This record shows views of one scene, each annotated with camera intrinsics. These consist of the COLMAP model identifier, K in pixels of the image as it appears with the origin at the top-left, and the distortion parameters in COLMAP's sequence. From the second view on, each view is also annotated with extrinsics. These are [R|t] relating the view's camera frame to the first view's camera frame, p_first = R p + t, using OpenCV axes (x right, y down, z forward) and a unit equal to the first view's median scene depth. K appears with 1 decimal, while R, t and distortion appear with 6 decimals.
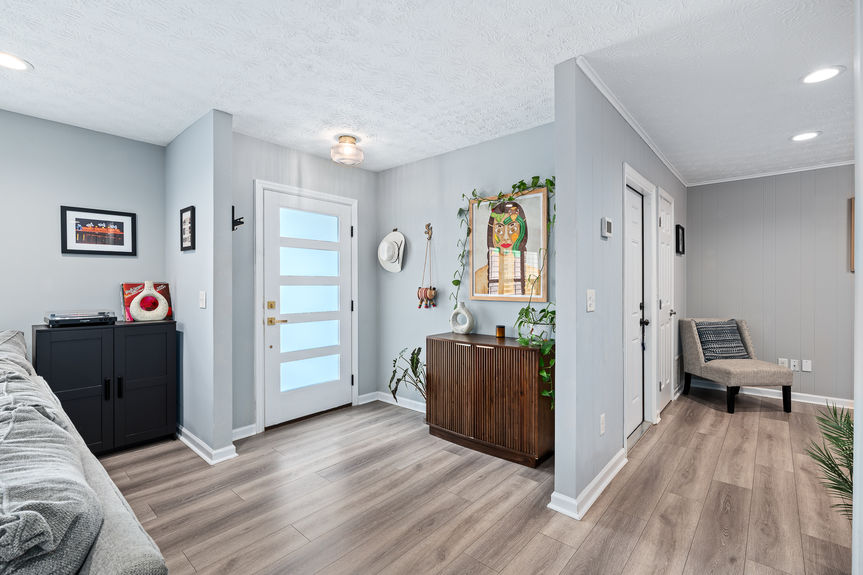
lens RADIAL K [[391.0, 0, 431.5], [0, 391.0, 287.5], [0, 0, 1]] dist [0.000064, 0.000791]
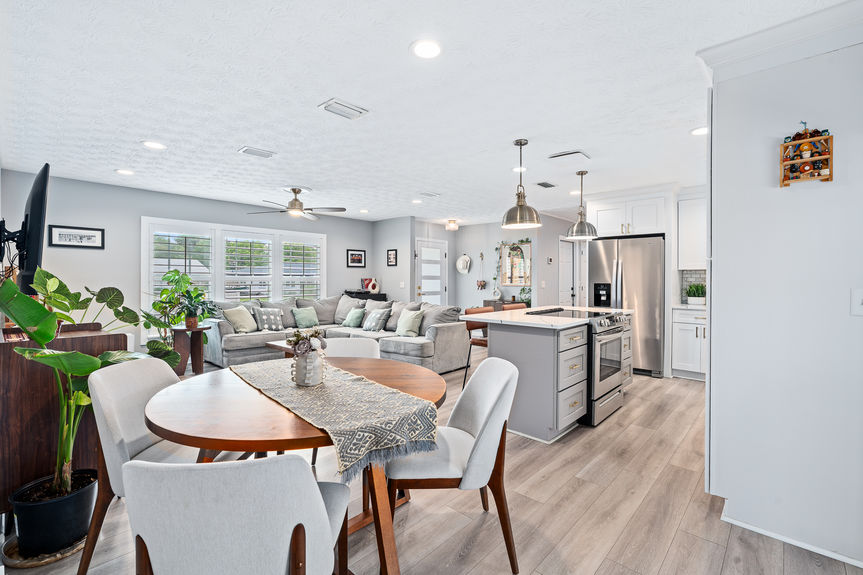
lens RADIAL K [[391.0, 0, 431.5], [0, 391.0, 287.5], [0, 0, 1]] dist [0.000064, 0.000791]
pose [[0.999903, 0.002362, -0.013760, -0.305322], [-0.002218, 0.999943, 0.010477, 0.018415], [0.013784, -0.010445, 0.999850, -1.470730]]
